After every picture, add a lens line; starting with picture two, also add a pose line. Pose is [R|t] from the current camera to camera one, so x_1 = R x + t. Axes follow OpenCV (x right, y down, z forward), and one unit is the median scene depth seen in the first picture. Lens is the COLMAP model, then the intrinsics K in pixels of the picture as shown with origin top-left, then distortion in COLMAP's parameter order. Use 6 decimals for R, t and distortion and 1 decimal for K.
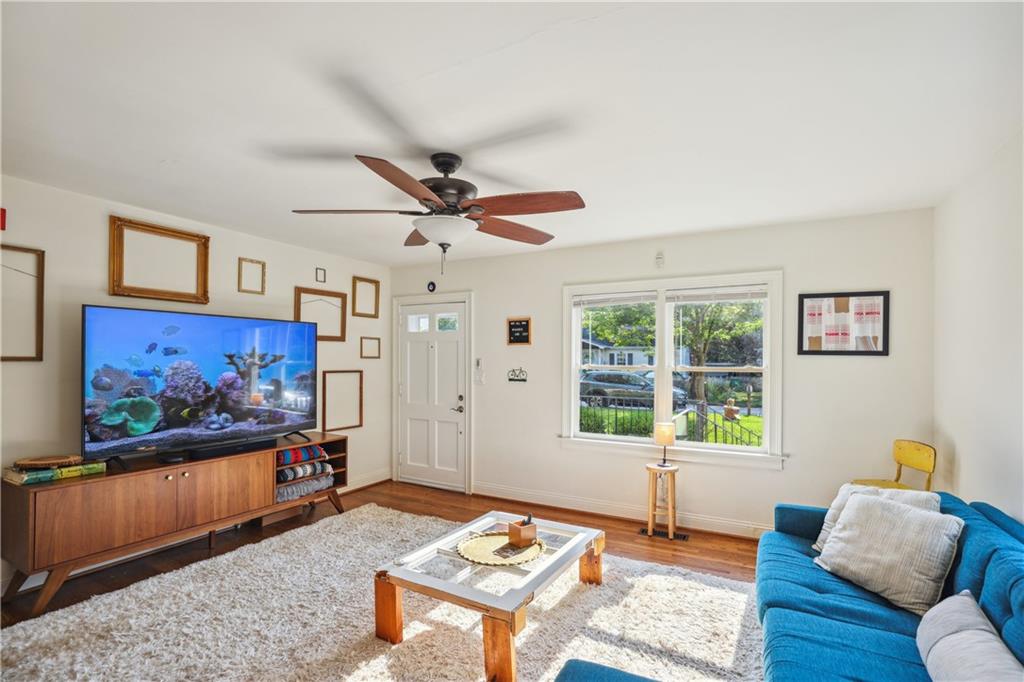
lens RADIAL K [[477.5, 0, 499.4], [0, 477.5, 361.0], [0, 0, 1]] dist [-0.022519, 0.000144]
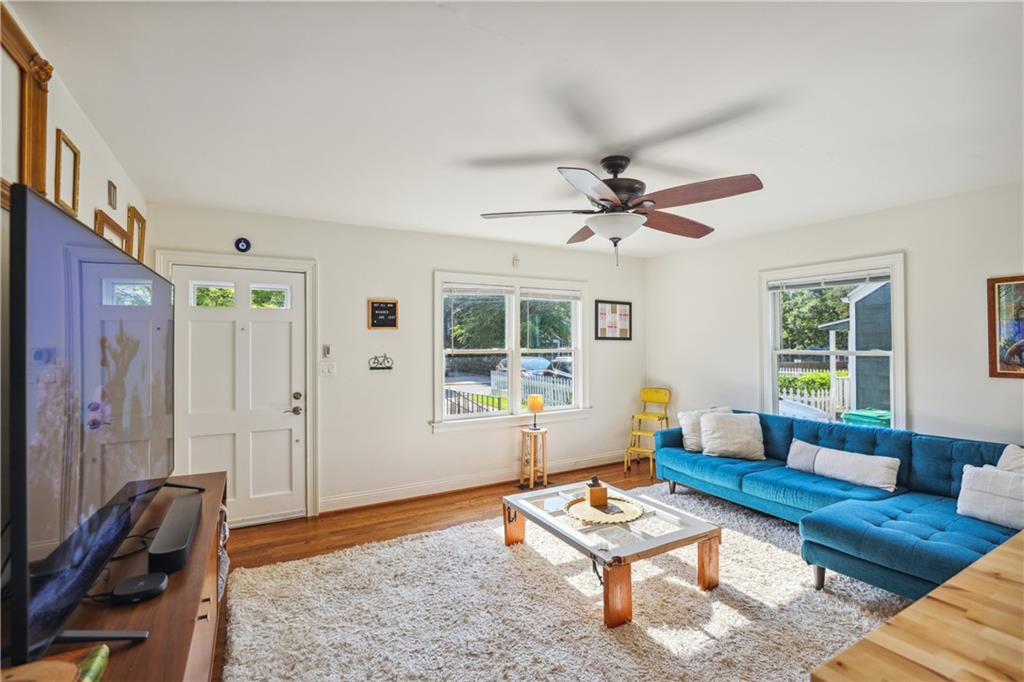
lens RADIAL K [[477.5, 0, 512.6], [0, 477.5, 336.6], [0, 0, 1]] dist [-0.022519, 0.000144]
pose [[0.512696, 0.002161, 0.858567, -0.653599], [0.010082, 0.999913, -0.008537, -0.010116], [-0.858511, 0.013033, 0.512630, 0.353866]]
